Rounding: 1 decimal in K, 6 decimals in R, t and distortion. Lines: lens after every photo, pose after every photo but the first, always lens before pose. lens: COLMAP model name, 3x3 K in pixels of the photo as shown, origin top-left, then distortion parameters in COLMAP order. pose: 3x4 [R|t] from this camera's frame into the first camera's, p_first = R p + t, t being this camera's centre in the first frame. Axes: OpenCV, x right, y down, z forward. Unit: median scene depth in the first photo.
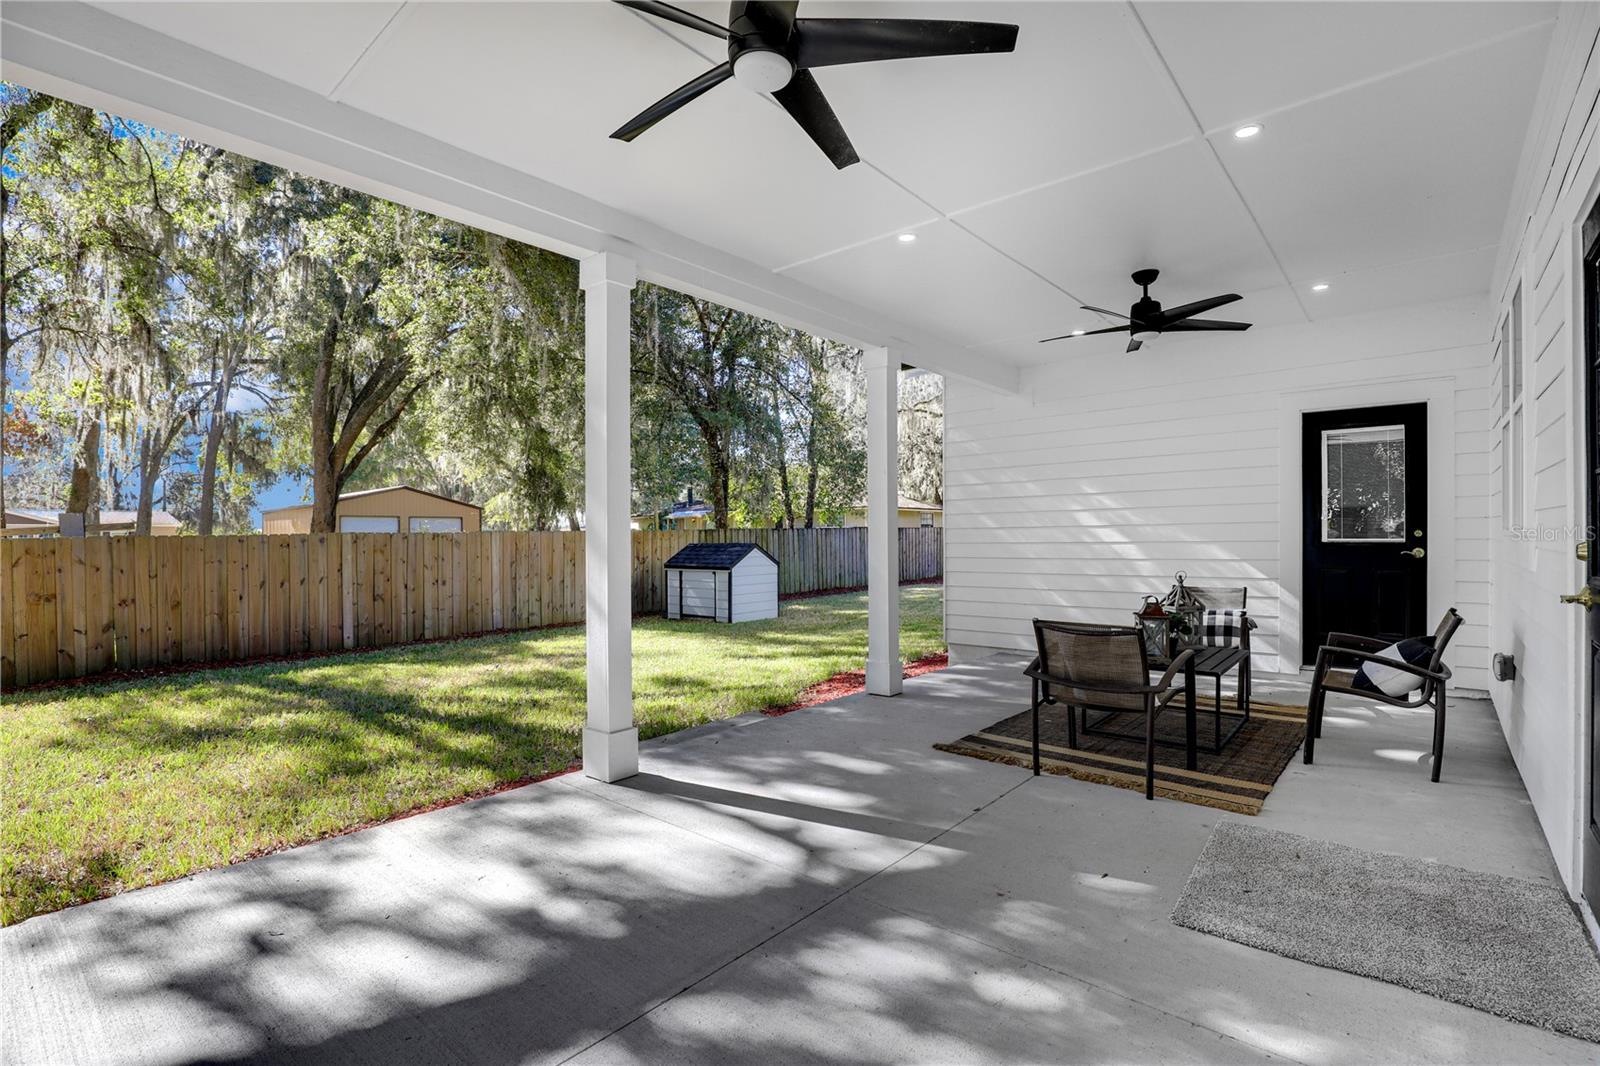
lens RADIAL K [[731.9, 0, 797.0], [0, 731.9, 531.7], [0, 0, 1]] dist [-0.001806, -0.000298]
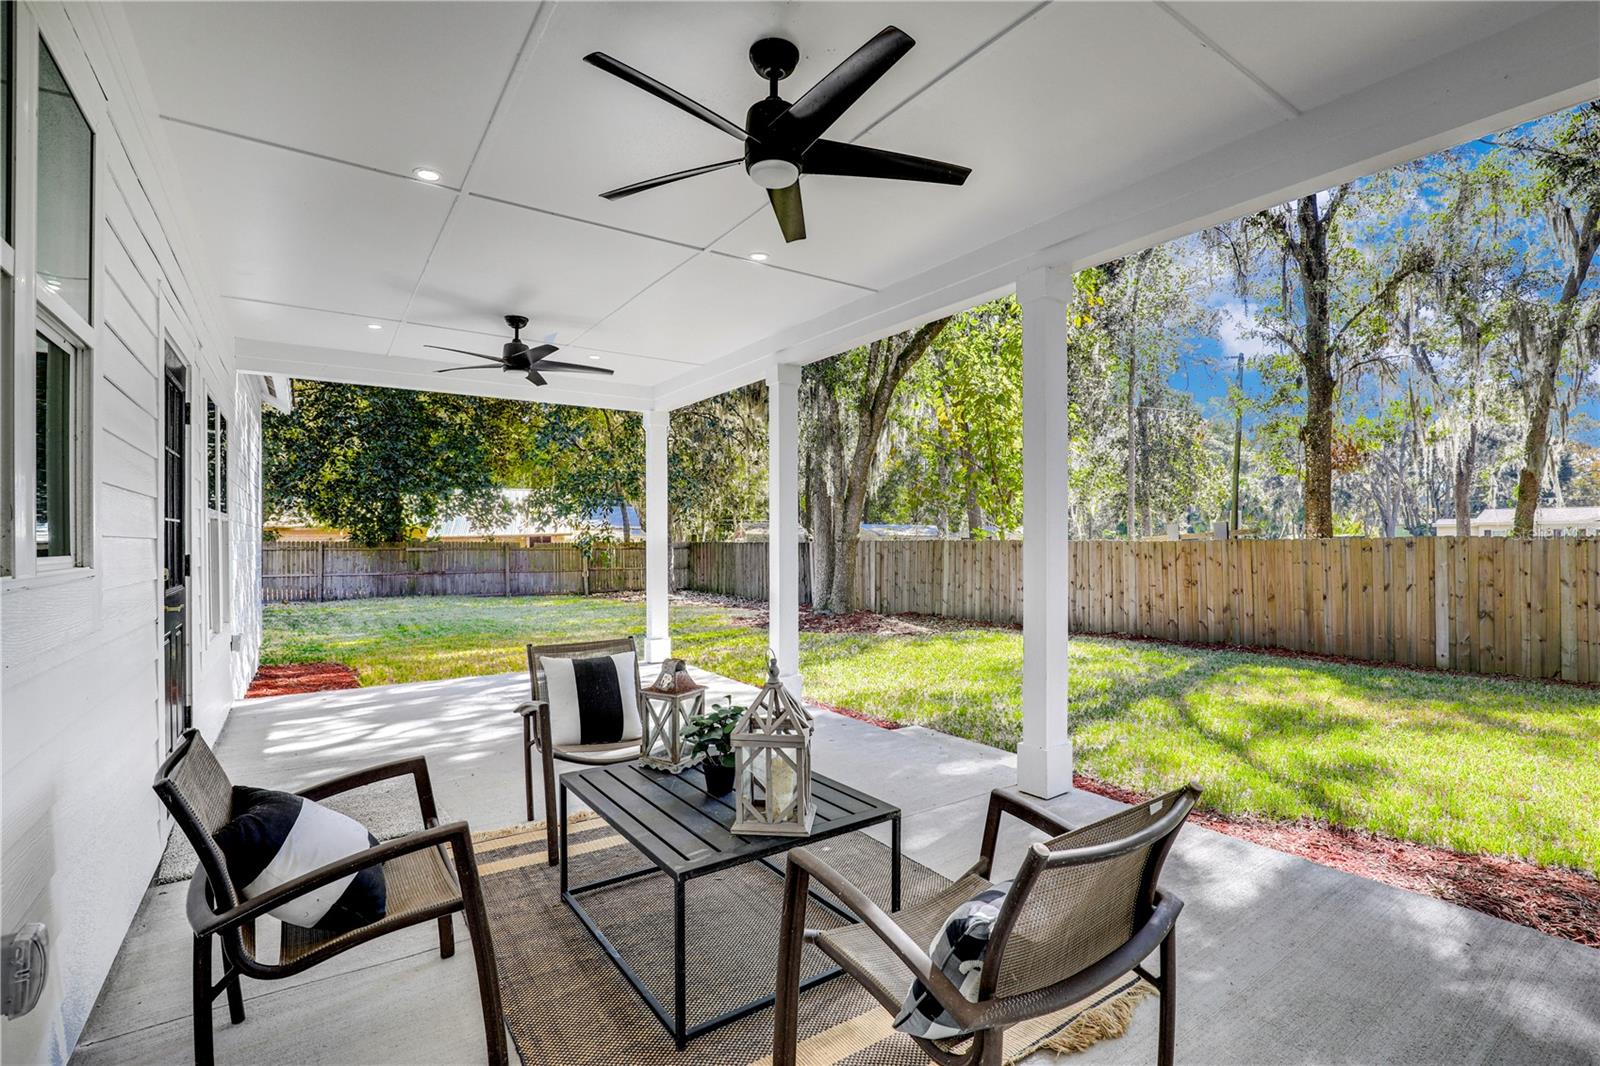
lens RADIAL K [[731.9, 0, 803.2], [0, 731.9, 543.2], [0, 0, 1]] dist [-0.001806, -0.000298]
pose [[-0.249484, 0.001384, -0.968378, 0.470667], [0.001598, 0.999998, 0.001018, 0.008111], [0.968378, -0.001294, -0.249486, 0.519330]]
